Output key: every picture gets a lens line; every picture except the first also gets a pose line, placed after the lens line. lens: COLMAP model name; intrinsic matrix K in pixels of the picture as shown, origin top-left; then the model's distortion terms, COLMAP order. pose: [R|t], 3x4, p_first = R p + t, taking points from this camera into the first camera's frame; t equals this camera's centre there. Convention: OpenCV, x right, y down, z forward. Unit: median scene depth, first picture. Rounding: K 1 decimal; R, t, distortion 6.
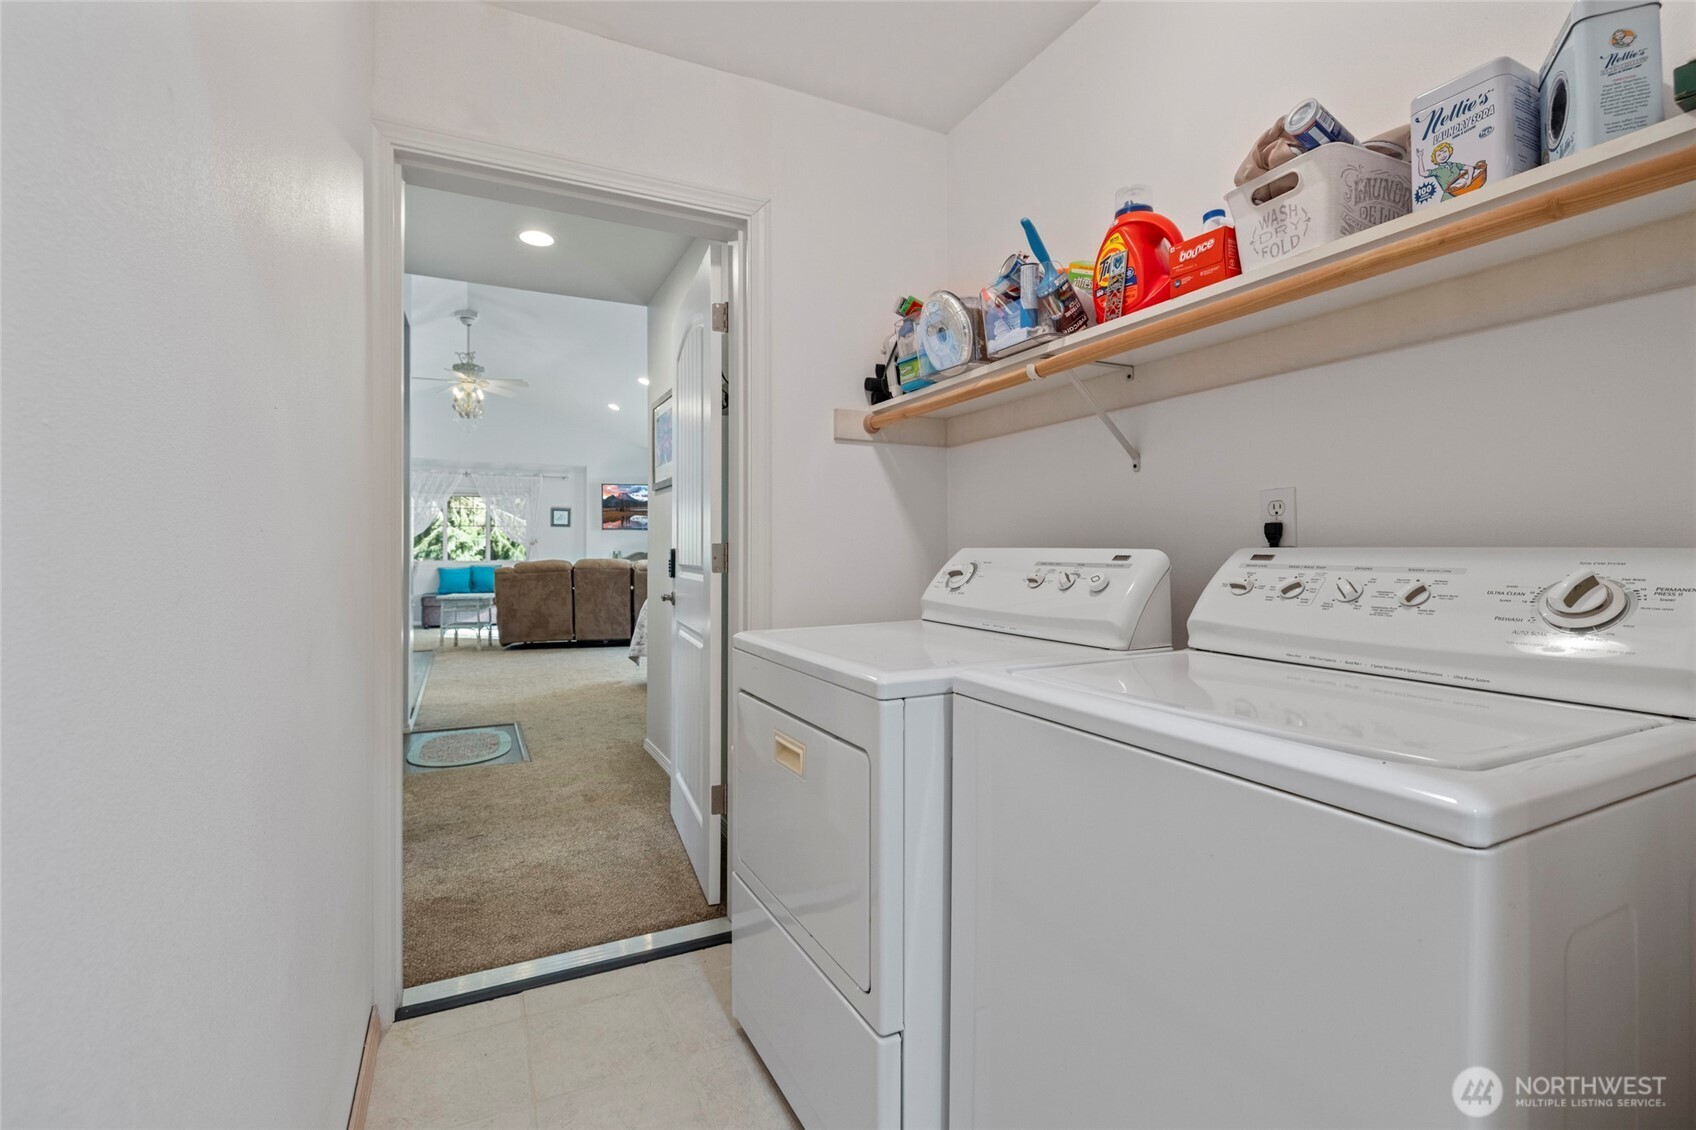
lens RADIAL K [[768.4, 0, 851.3], [0, 768.4, 560.2], [0, 0, 1]] dist [-0.000284, 0.000001]
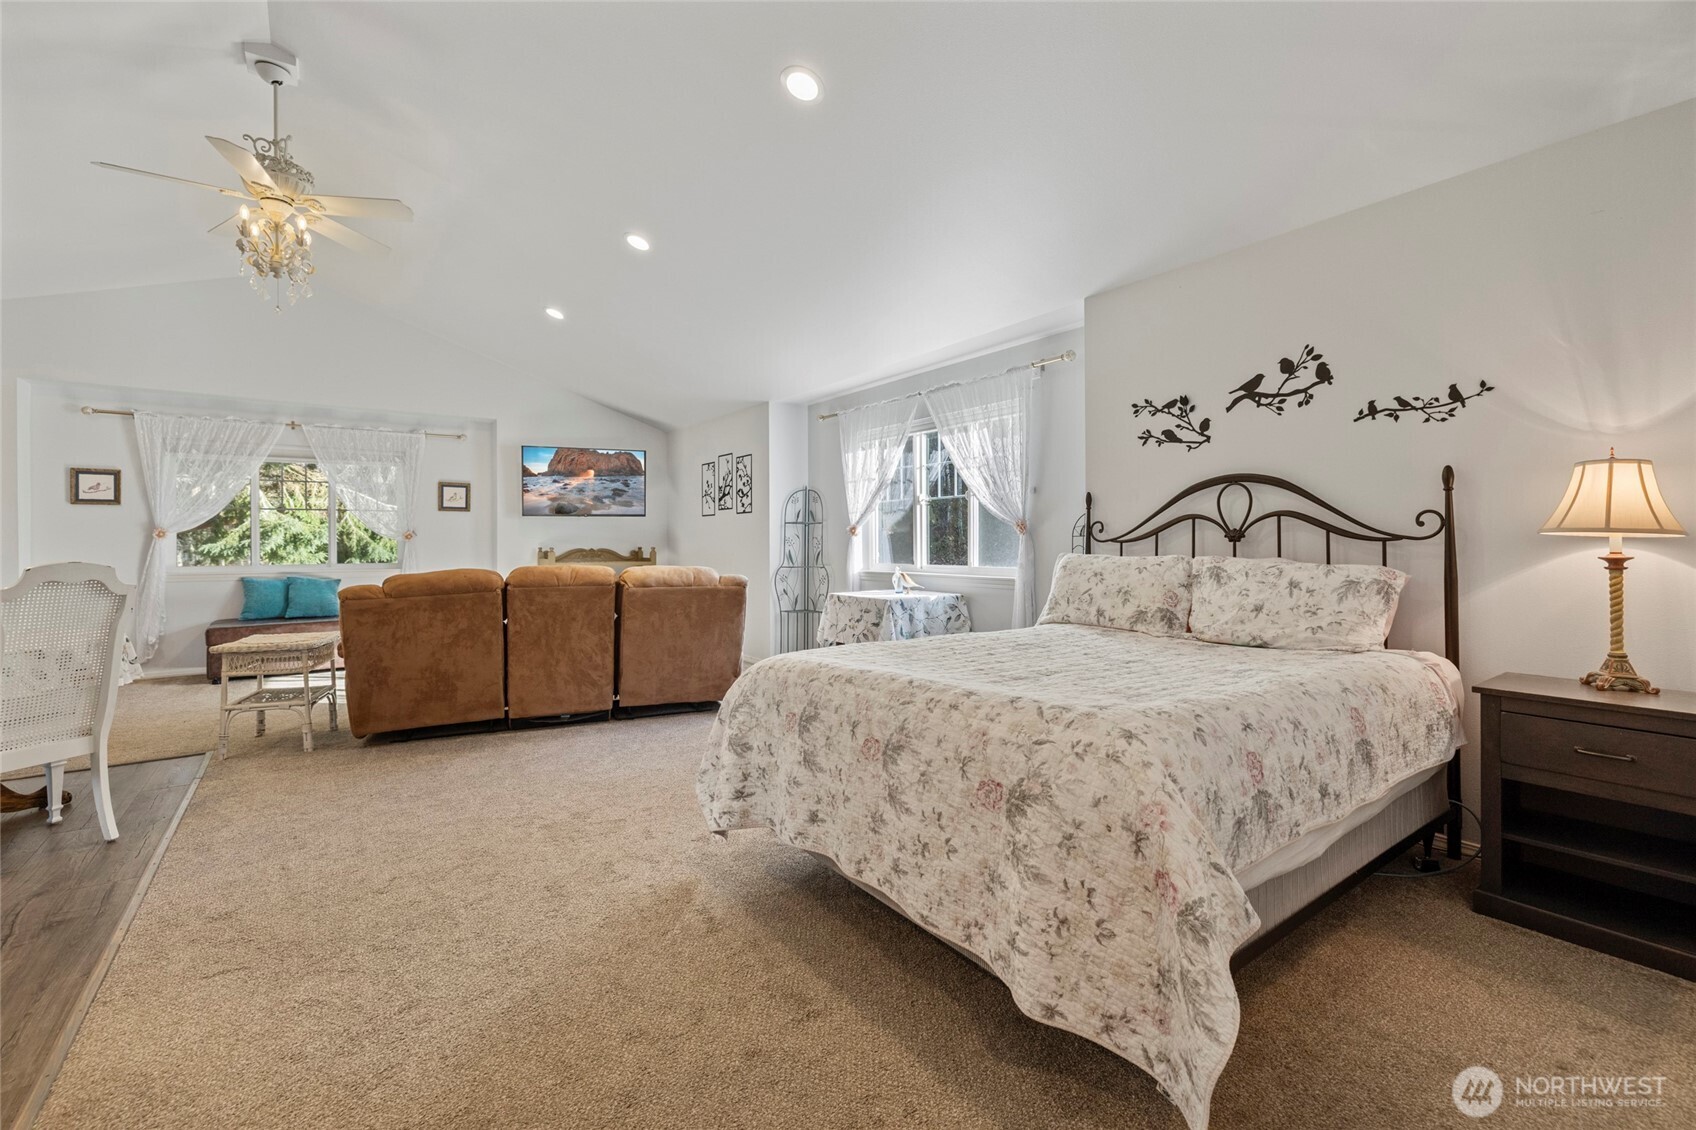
lens RADIAL K [[710.3, 0, 843.3], [0, 710.3, 554.1], [0, 0, 1]] dist [-0.004937, 0.001475]
pose [[0.984868, -0.005147, 0.173227, -0.200623], [0.004177, 0.999973, 0.005963, -0.011342], [-0.173254, -0.005150, 0.984864, 0.443012]]
